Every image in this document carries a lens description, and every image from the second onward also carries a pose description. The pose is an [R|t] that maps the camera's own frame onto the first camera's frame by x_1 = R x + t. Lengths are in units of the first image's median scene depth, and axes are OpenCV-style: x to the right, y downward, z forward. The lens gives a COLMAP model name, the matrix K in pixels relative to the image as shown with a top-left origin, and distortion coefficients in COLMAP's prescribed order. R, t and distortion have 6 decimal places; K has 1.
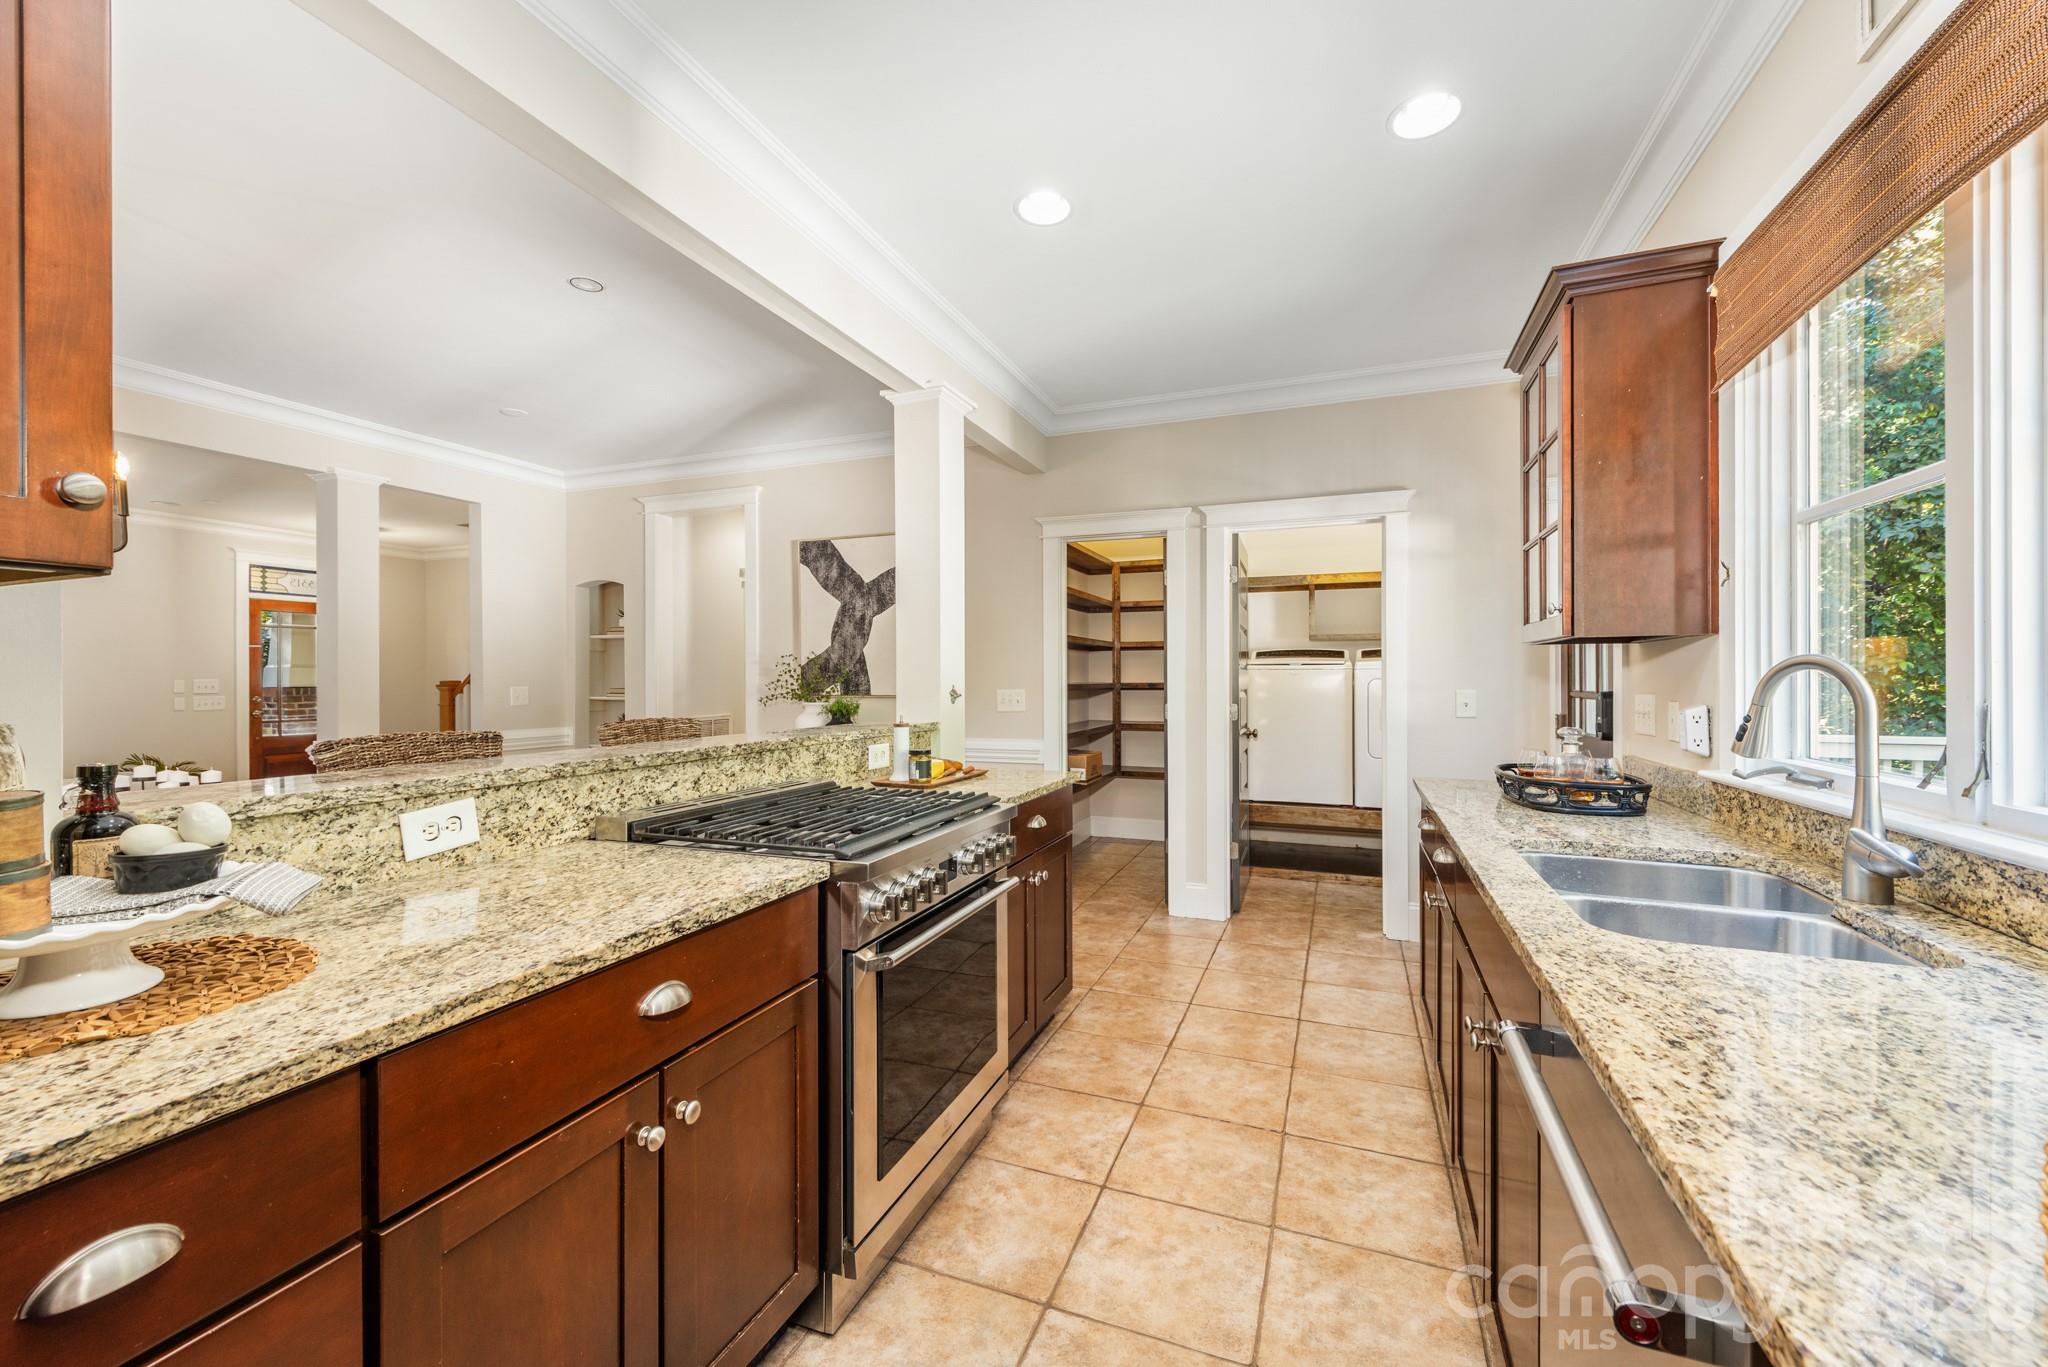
lens RADIAL K [[797.5, 0, 1031.4], [0, 797.5, 682.0], [0, 0, 1]] dist [0.001202, -0.002085]
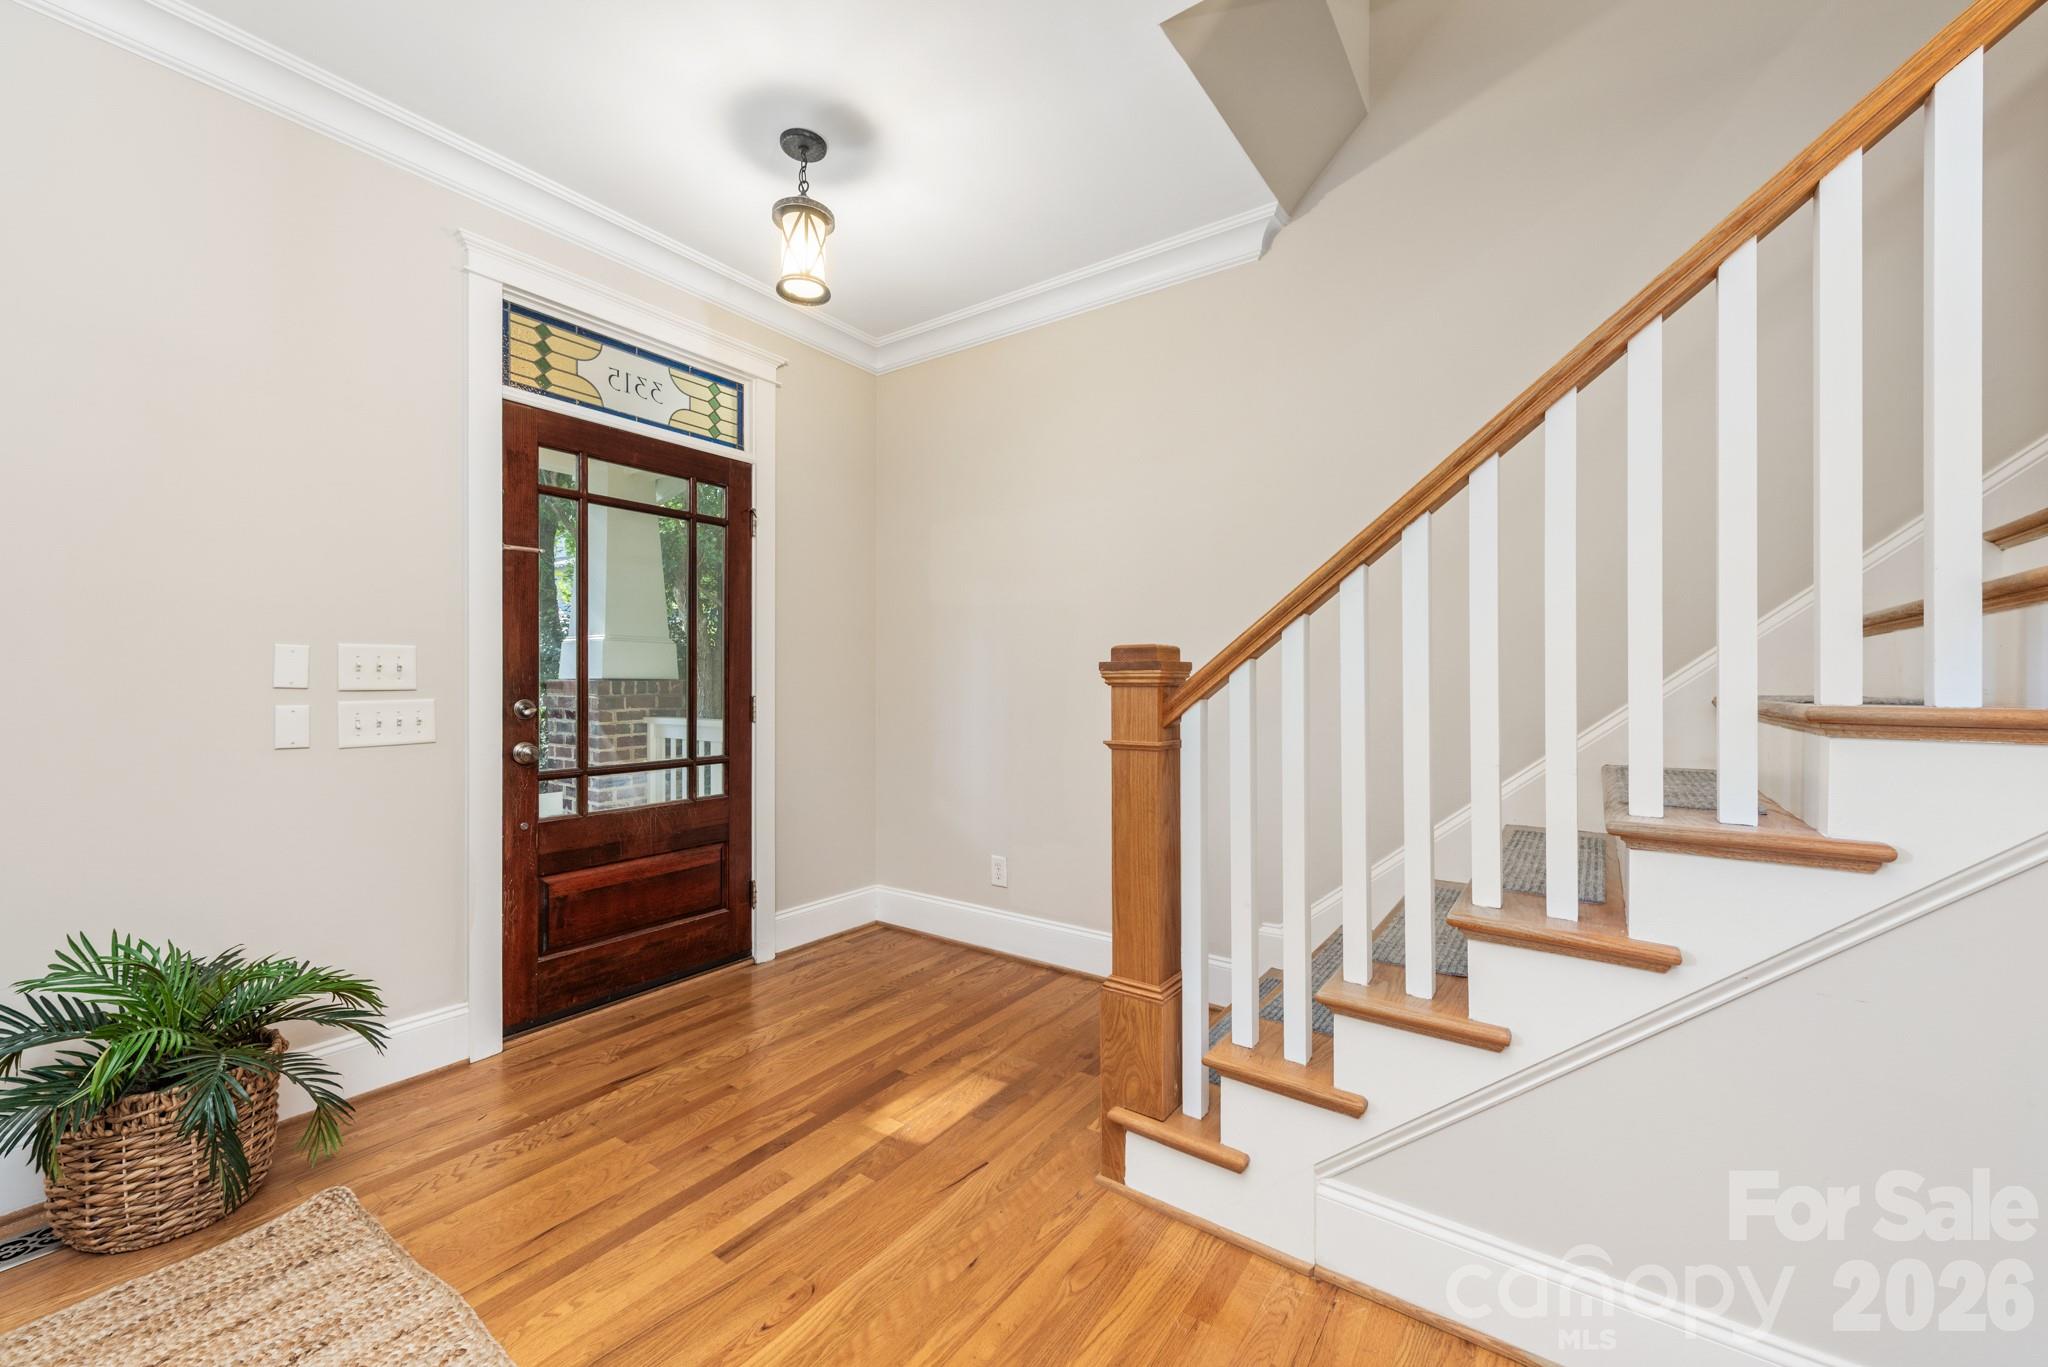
lens RADIAL K [[797.5, 0, 1031.4], [0, 797.5, 682.0], [0, 0, 1]] dist [0.001202, -0.002085]
pose [[0.967657, 0.006058, -0.252197, -0.700296], [-0.006666, 0.999977, -0.001557, 0.009679], [0.252182, 0.003187, 0.967675, 0.750886]]
